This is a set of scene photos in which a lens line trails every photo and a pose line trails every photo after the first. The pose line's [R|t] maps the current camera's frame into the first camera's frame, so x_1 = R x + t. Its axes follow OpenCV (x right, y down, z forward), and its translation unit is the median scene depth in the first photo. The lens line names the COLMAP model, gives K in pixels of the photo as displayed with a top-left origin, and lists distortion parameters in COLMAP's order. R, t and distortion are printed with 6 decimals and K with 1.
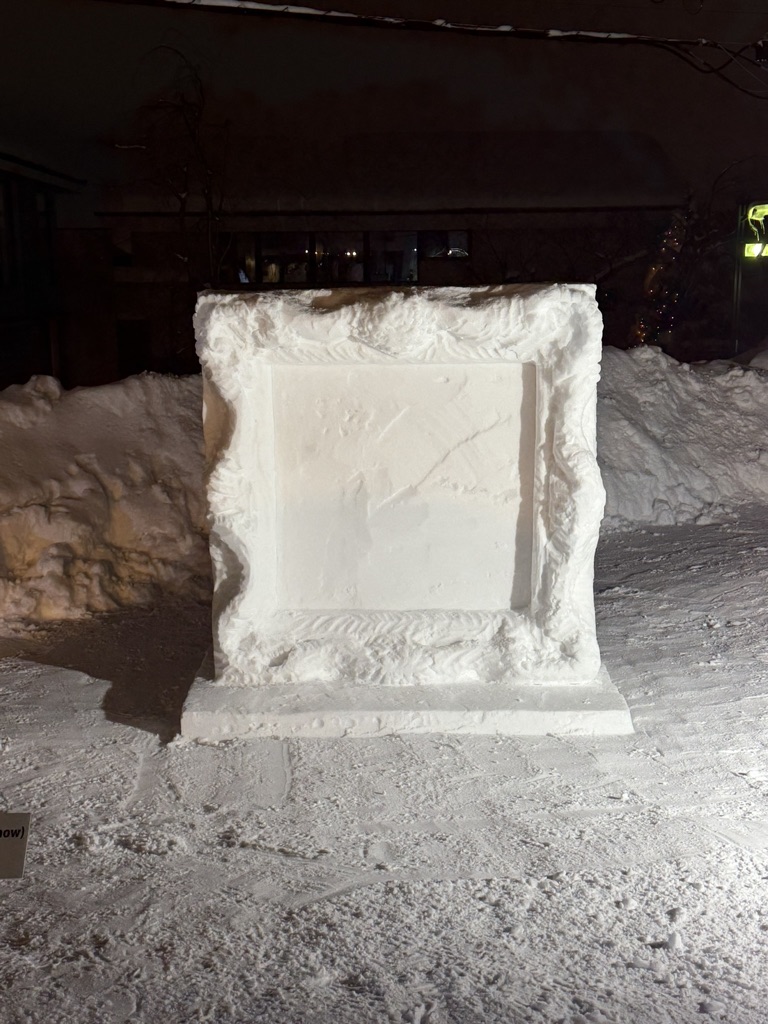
lens RADIAL K [[1315.9, 0, 384.0], [0, 1315.9, 512.0], [0, 0, 1]] dist [0.105801, 0.008707]
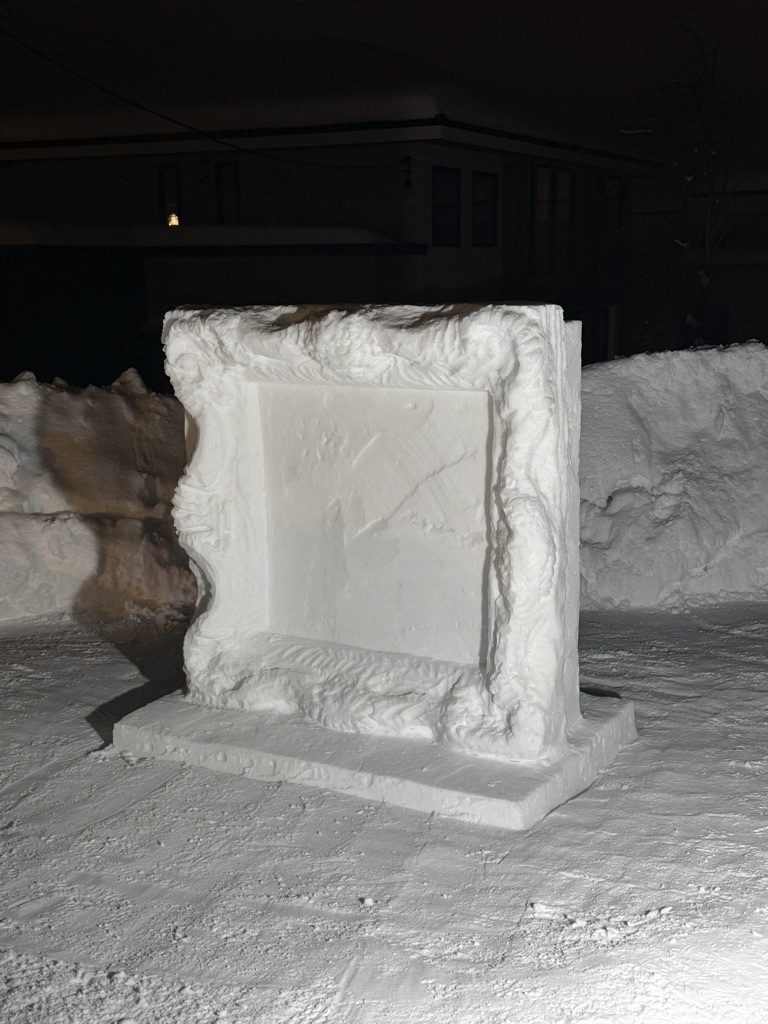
lens RADIAL K [[1315.8, 0, 352.9], [0, 1315.8, 512.0], [0, 0, 1]] dist [0.118394, -0.036622]
pose [[0.888548, 0.085400, -0.450765, 0.433872], [-0.079372, 0.996322, 0.032301, -0.054316], [0.451866, 0.007077, 0.892058, 0.170633]]
